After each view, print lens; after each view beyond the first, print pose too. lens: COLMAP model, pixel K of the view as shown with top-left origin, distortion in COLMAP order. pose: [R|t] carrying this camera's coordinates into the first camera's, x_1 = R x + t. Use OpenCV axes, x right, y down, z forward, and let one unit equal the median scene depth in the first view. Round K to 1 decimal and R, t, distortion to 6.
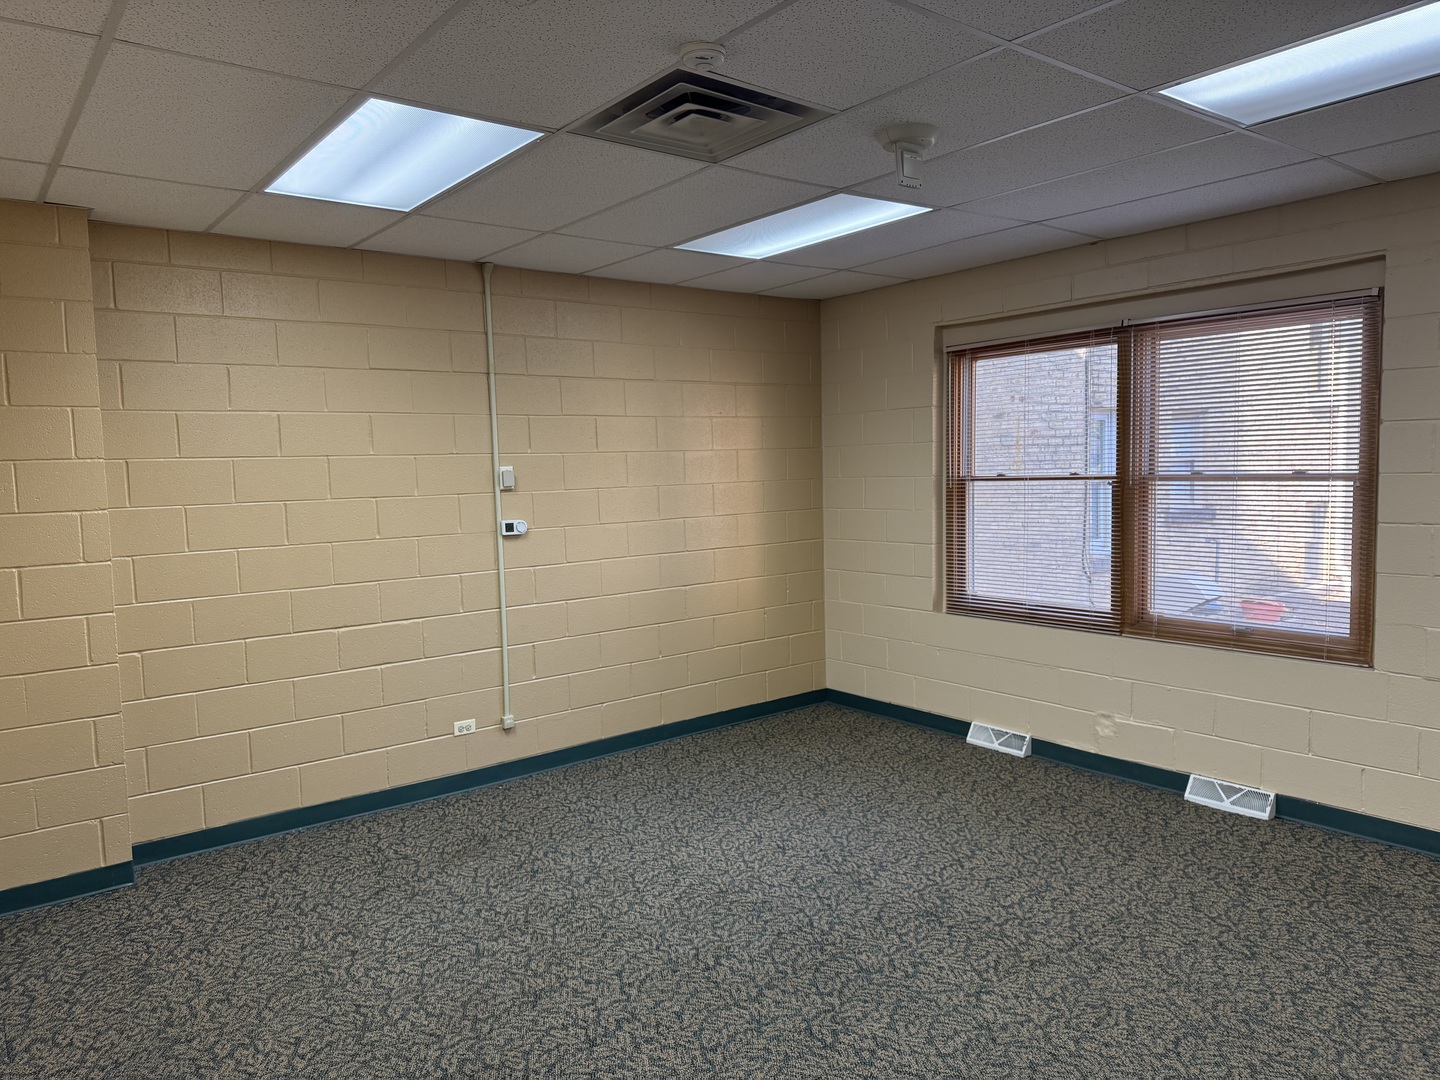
lens RADIAL K [[1009.9, 0, 724.4], [0, 1009.9, 534.6], [0, 0, 1]] dist [0.003018, -0.006305]
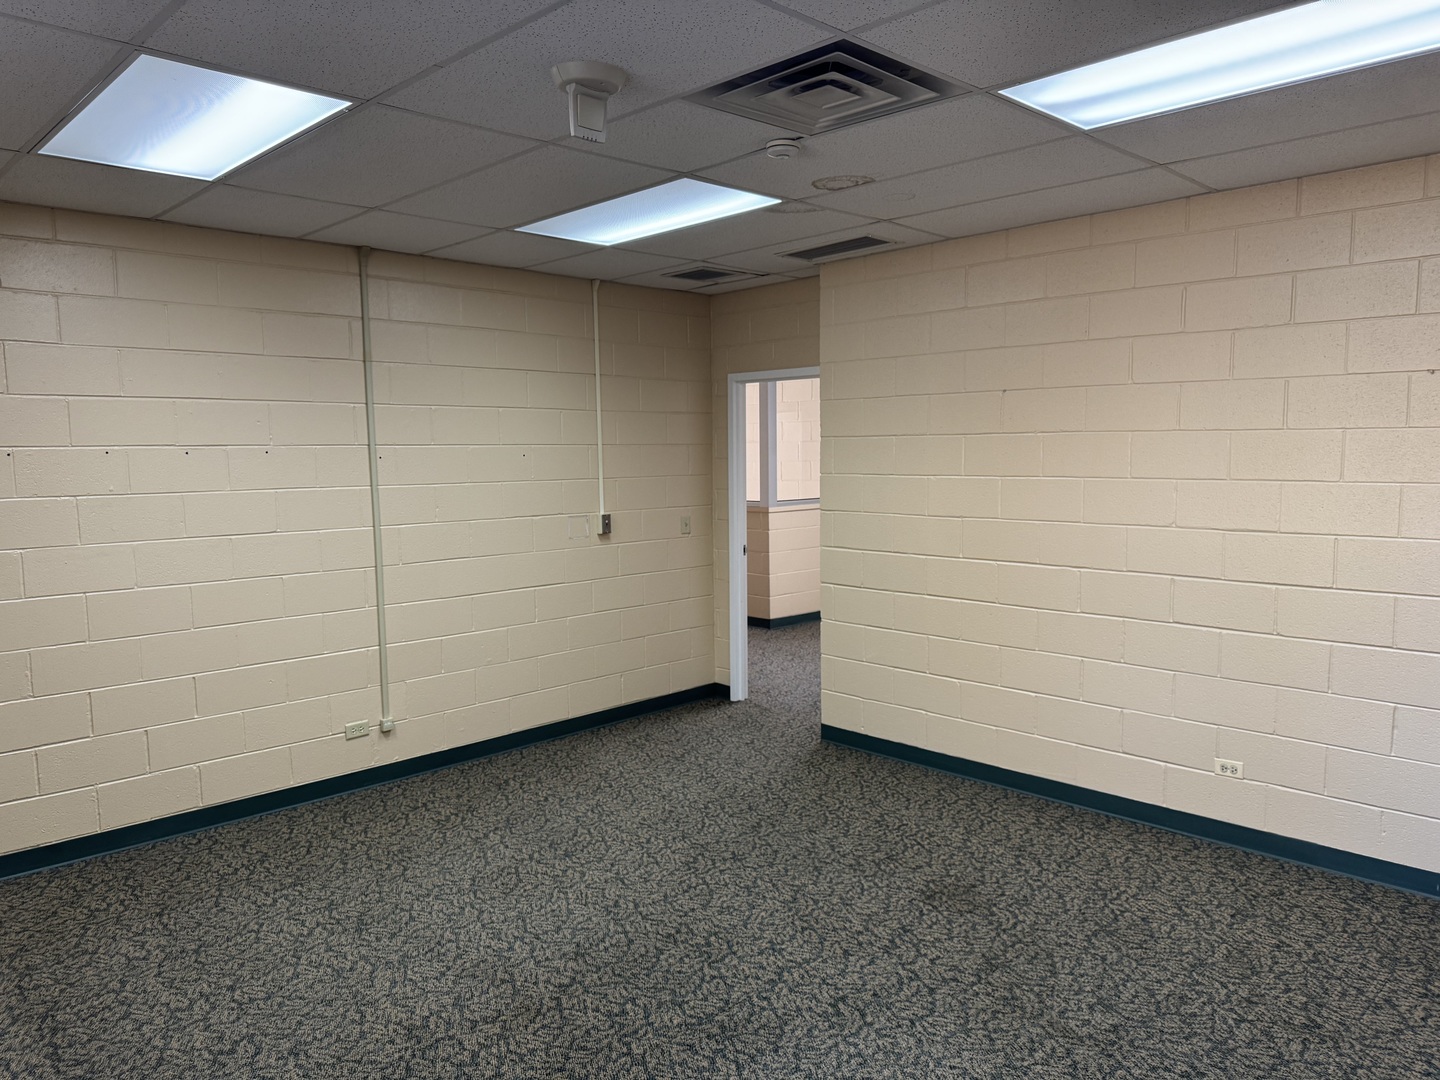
lens RADIAL K [[1009.9, 0, 724.4], [0, 1009.9, 534.6], [0, 0, 1]] dist [0.003018, -0.006305]
pose [[-0.991567, 0.050474, -0.119365, 0.192218], [0.030042, 0.985474, 0.167151, -0.166034], [0.126068, 0.162155, -0.978679, 1.927963]]
